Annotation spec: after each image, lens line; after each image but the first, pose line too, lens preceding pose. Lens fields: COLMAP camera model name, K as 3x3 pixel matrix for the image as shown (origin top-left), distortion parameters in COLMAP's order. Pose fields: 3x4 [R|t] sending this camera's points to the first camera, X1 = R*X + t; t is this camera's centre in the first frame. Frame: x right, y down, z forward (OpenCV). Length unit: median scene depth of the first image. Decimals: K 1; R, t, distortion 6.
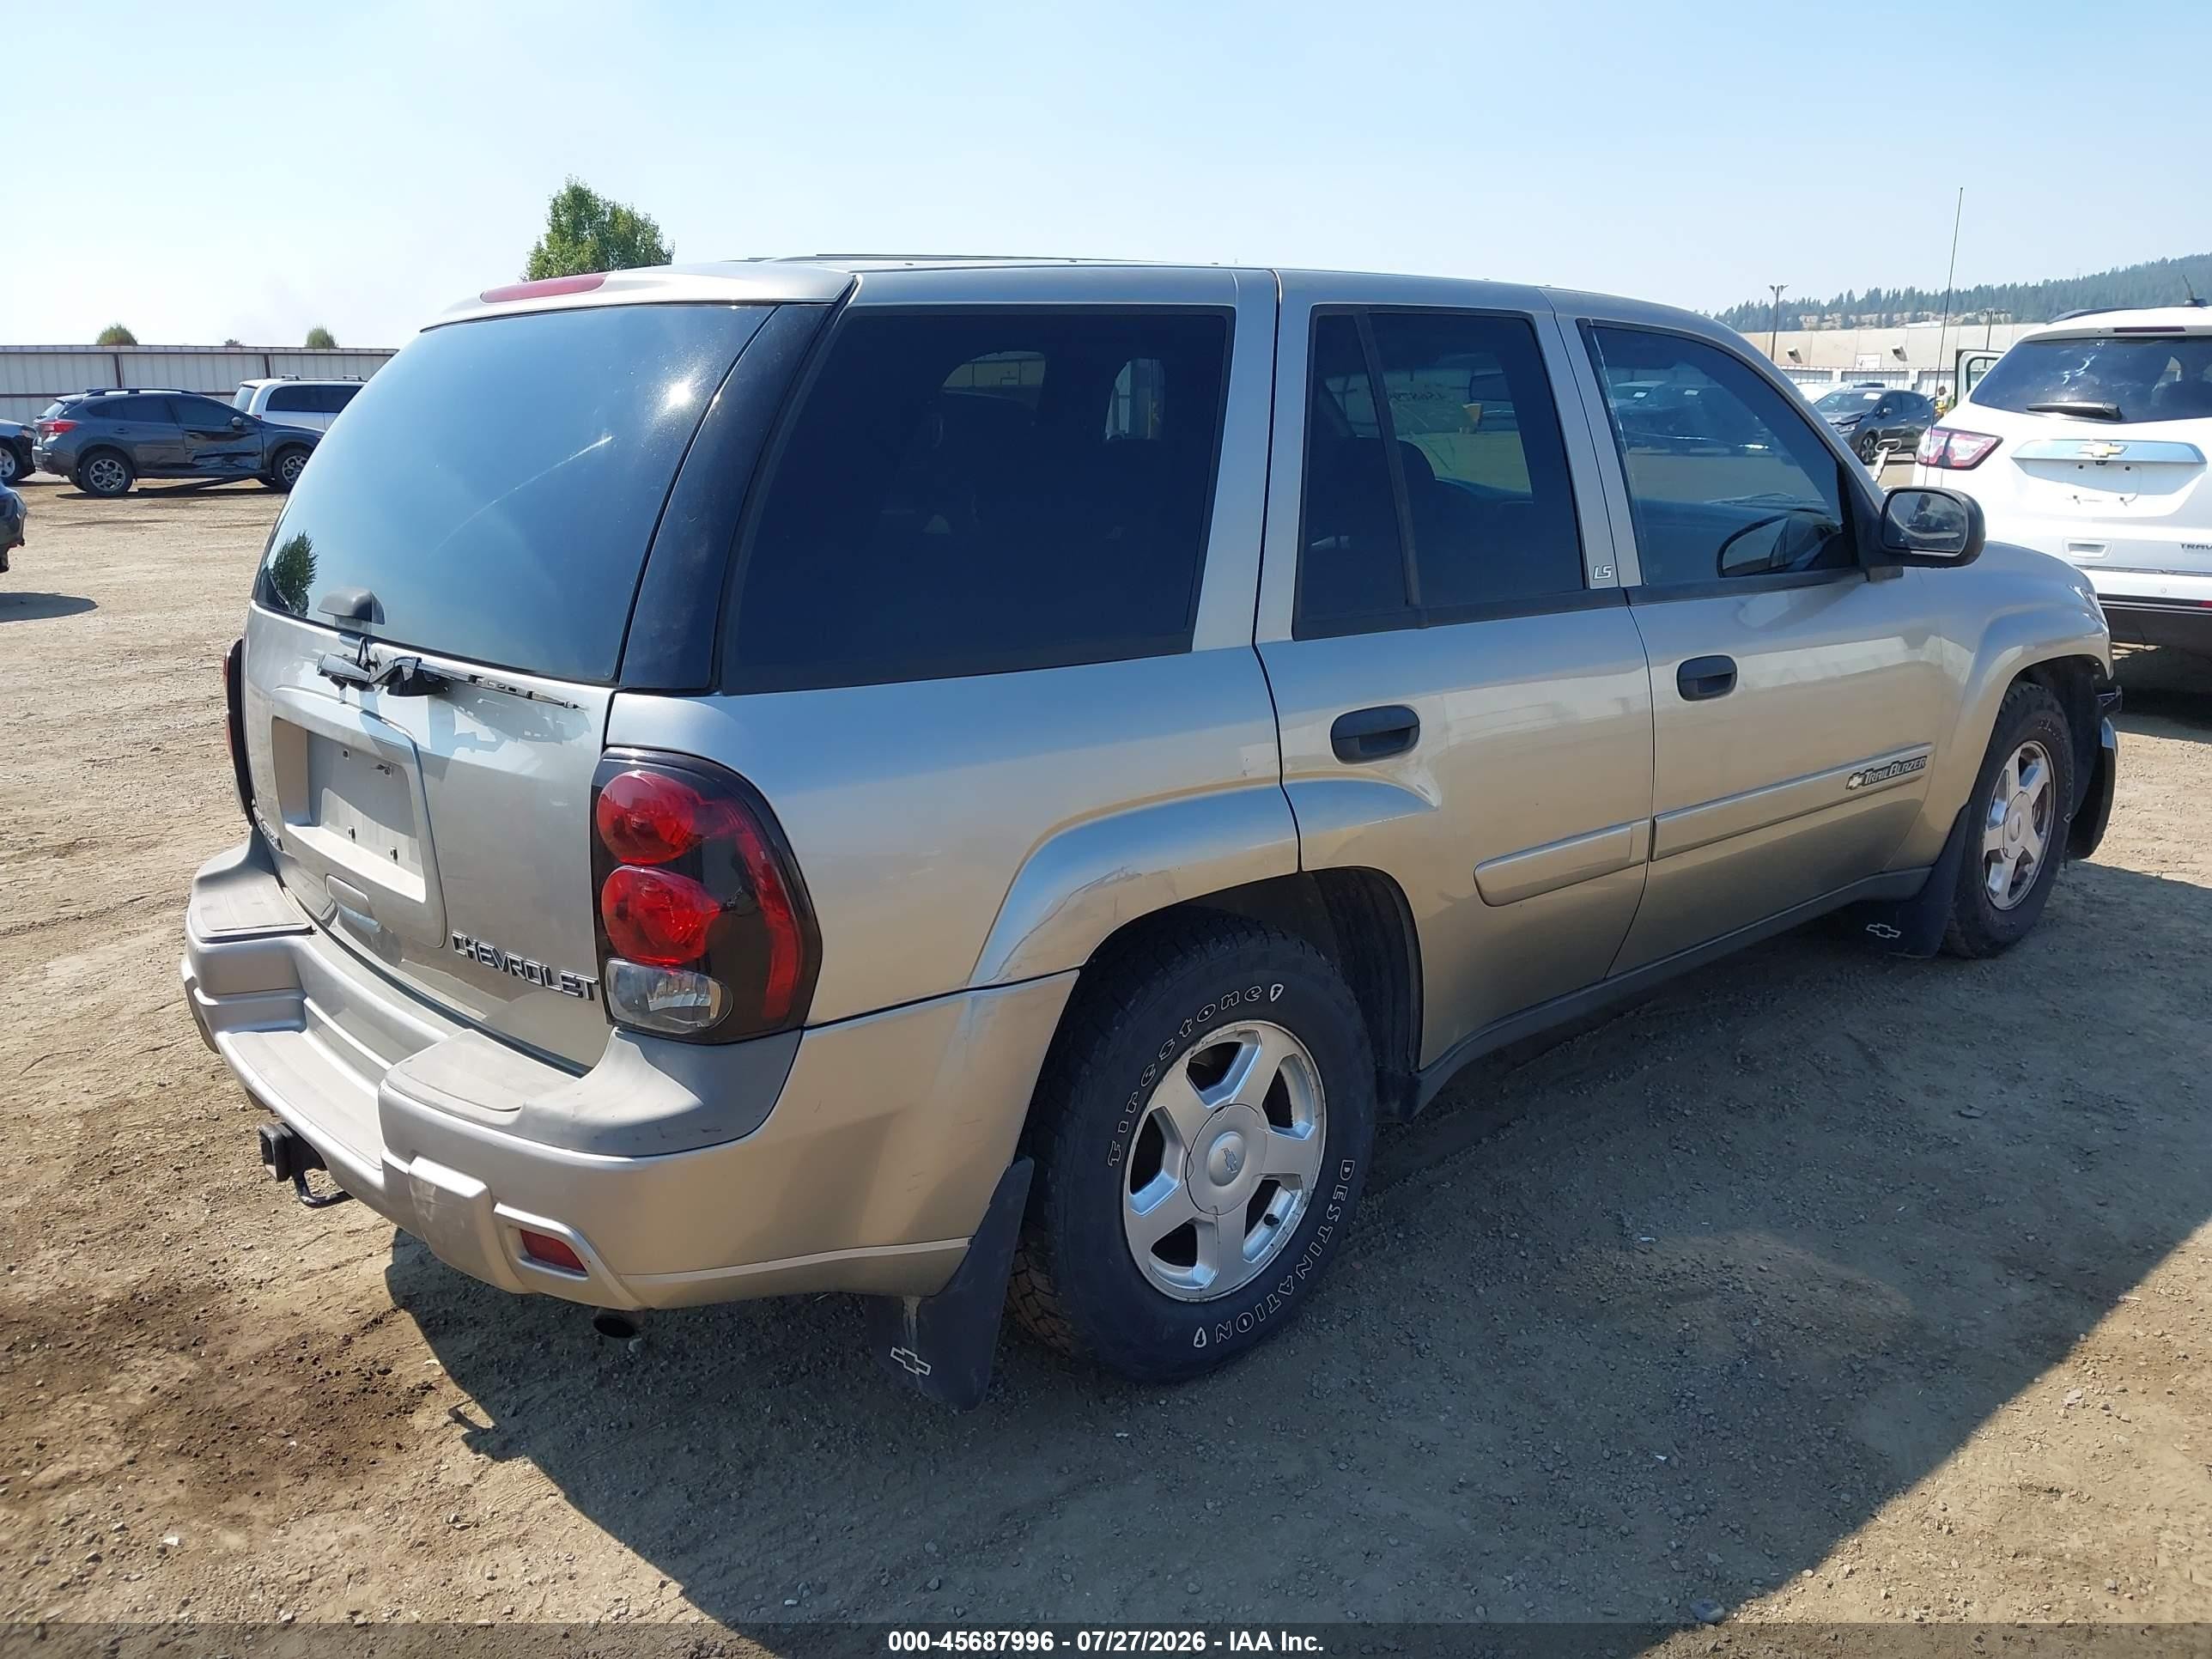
lens RADIAL K [[1800.2, 0, 1179.0], [0, 1800.2, 829.7], [0, 0, 1]] dist [0.033137, 0.000870]
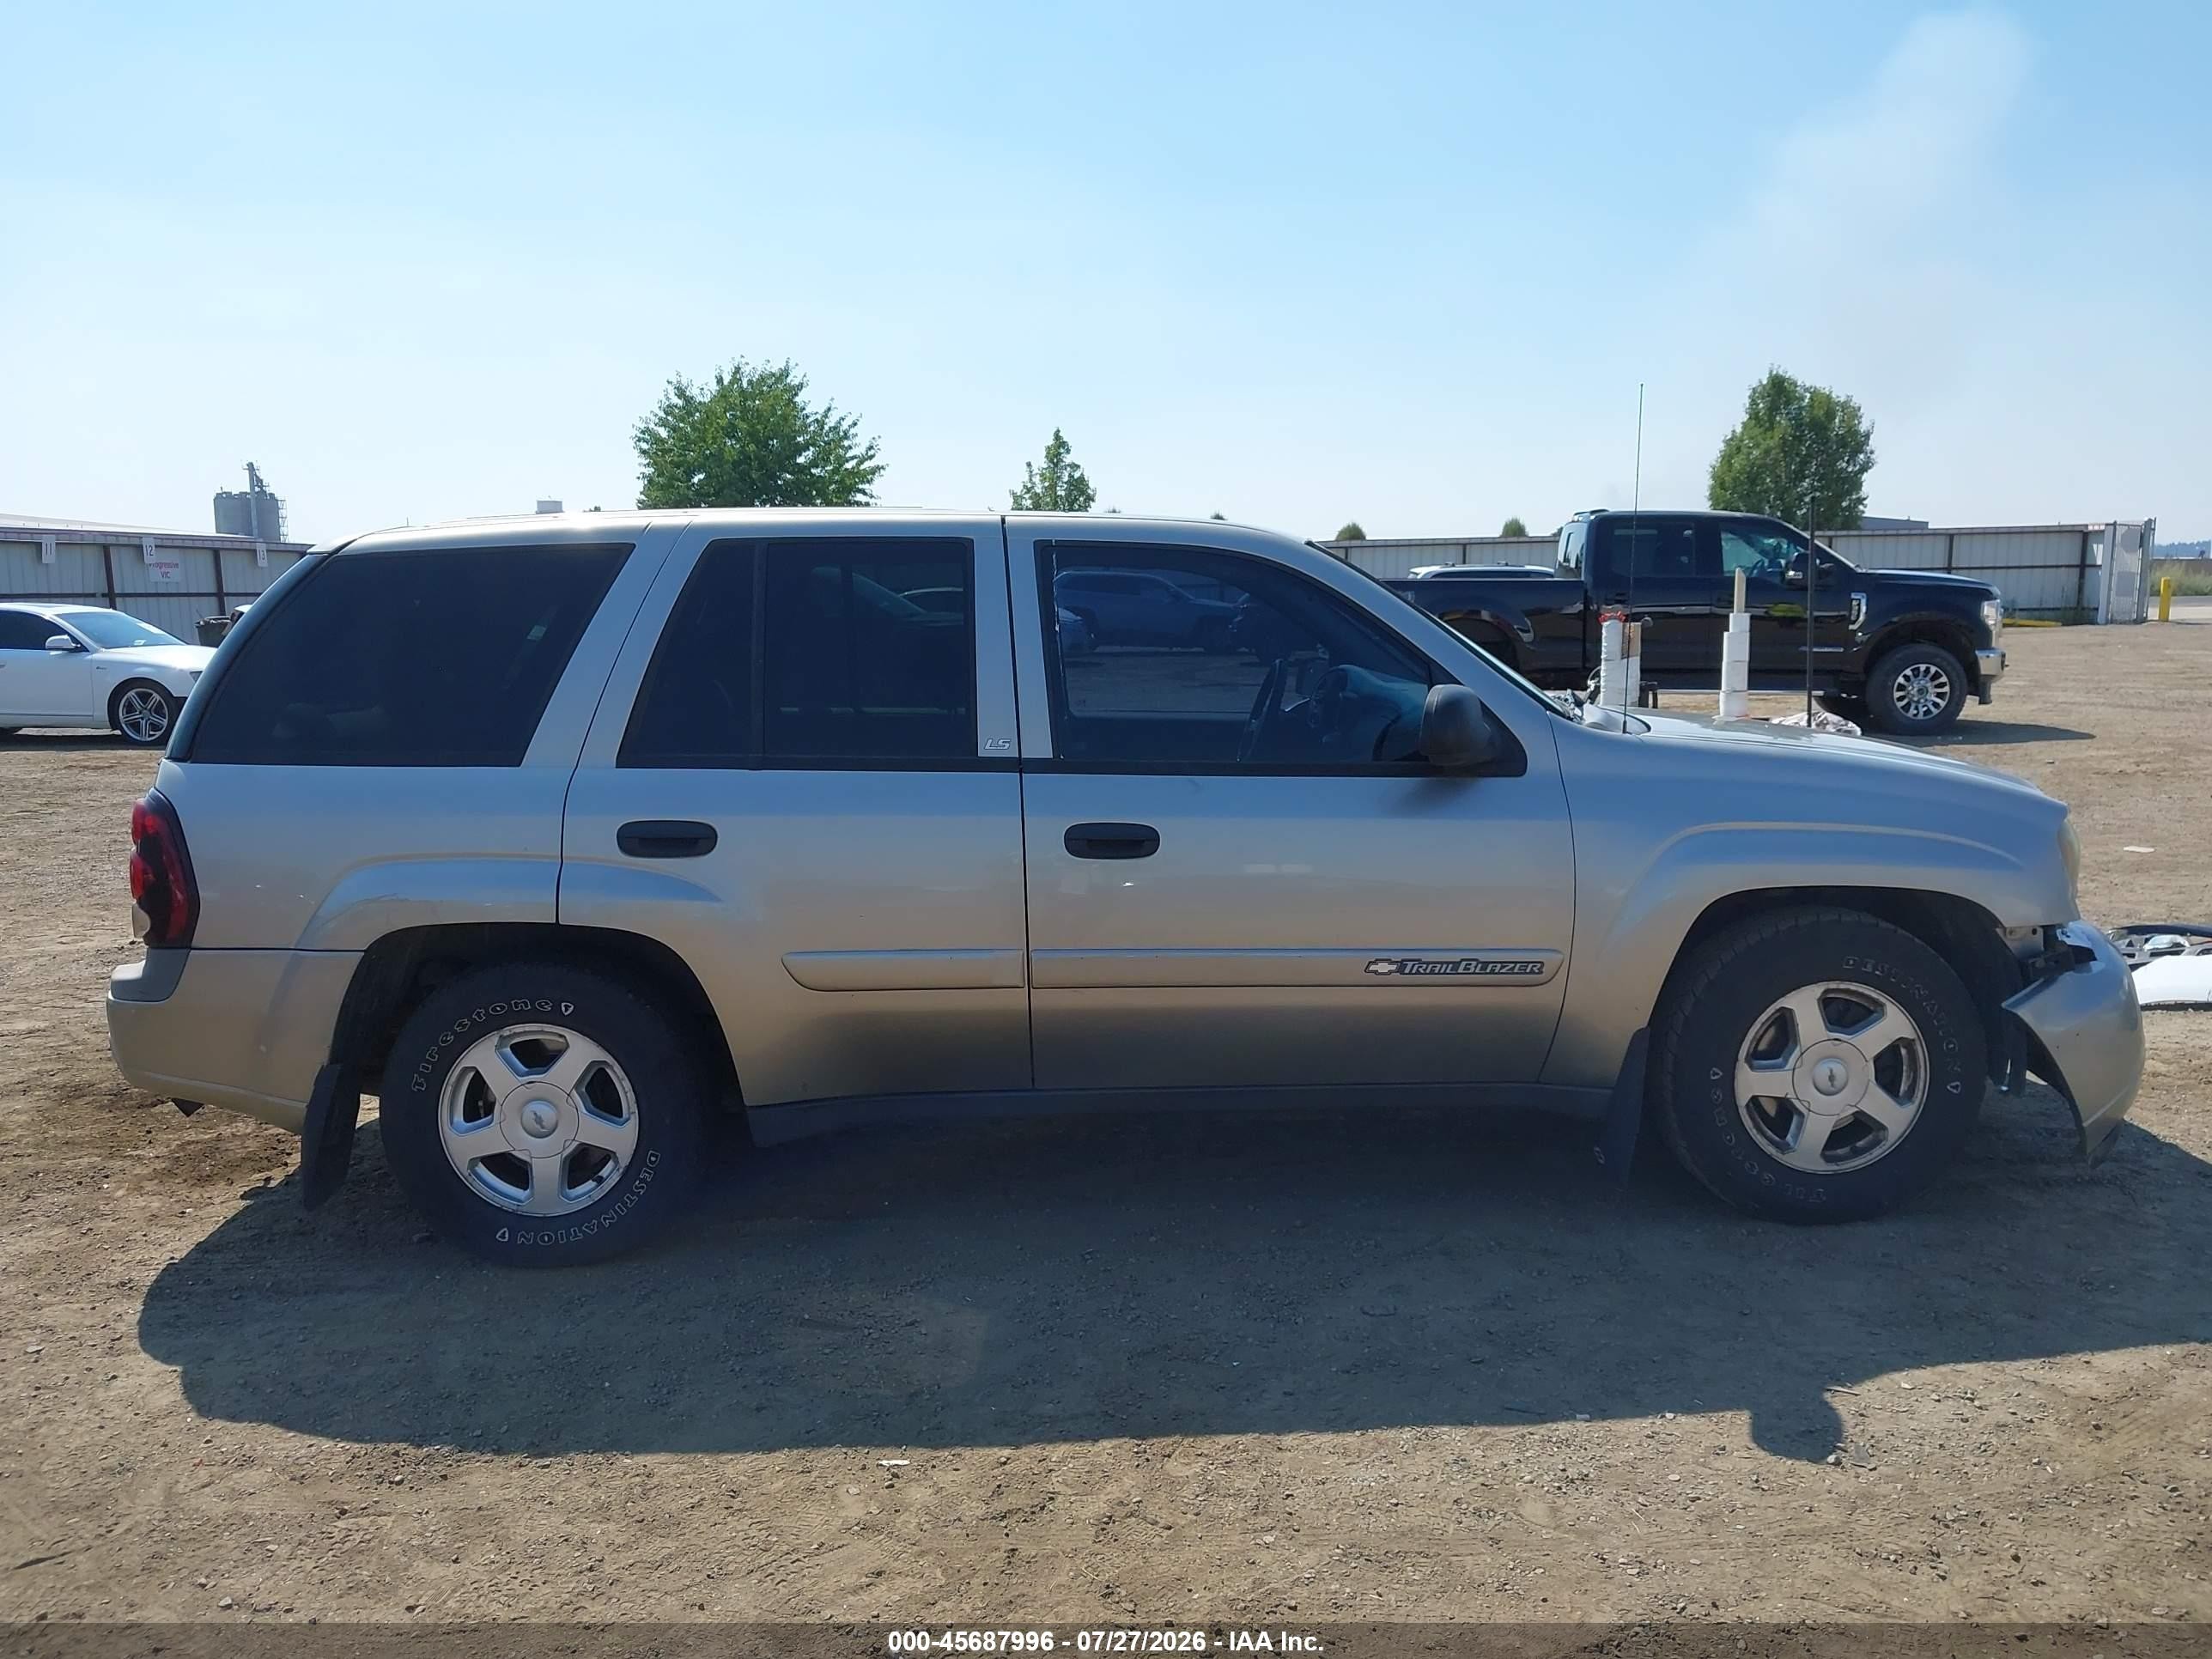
lens RADIAL K [[1807.5, 0, 1071.3], [0, 1807.5, 835.1], [0, 0, 1]] dist [0.027532, -0.038935]
pose [[0.739618, 0.088818, -0.667141, 0.137689], [-0.149556, 0.988160, -0.034247, -0.005973], [0.656200, 0.125105, 0.744144, 0.017928]]
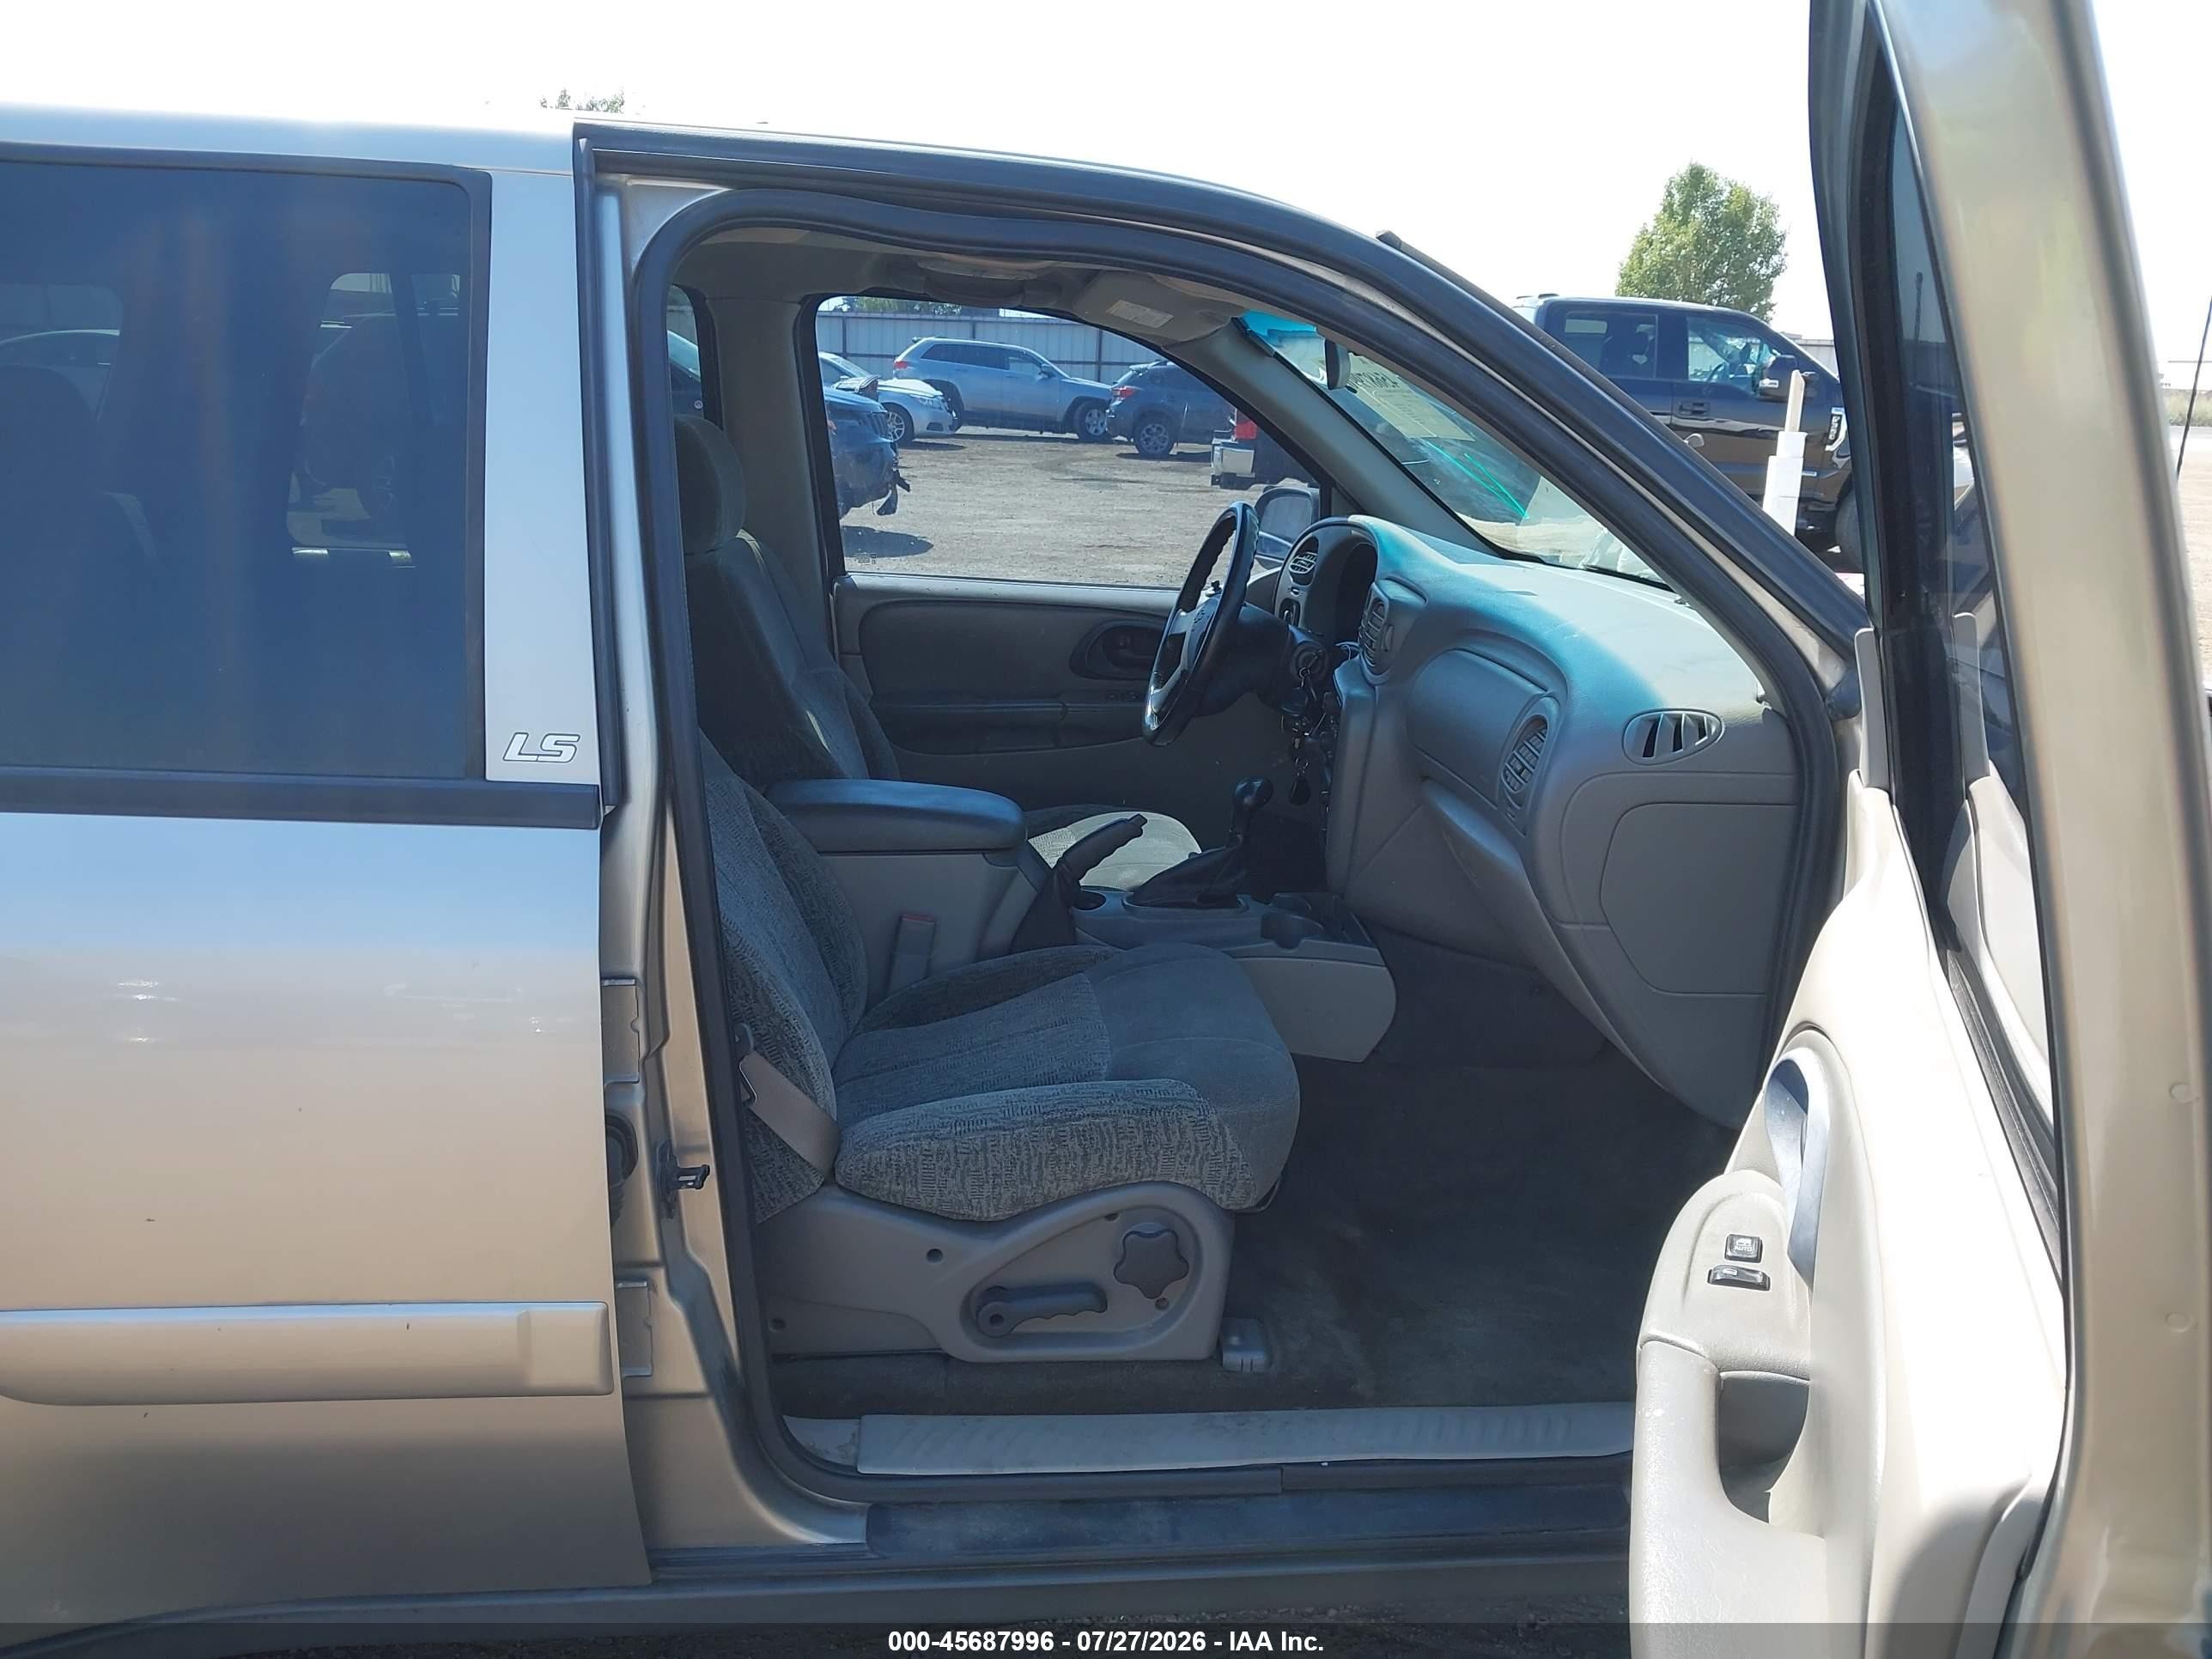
lens RADIAL K [[1827.0, 0, 1201.8], [0, 1827.0, 821.5], [0, 0, 1]] dist [0.231820, -0.648699]
pose [[0.823862, 0.171511, -0.540218, 0.078943], [-0.174825, 0.983541, 0.045641, -0.021729], [0.539155, 0.056842, 0.840286, 0.089072]]
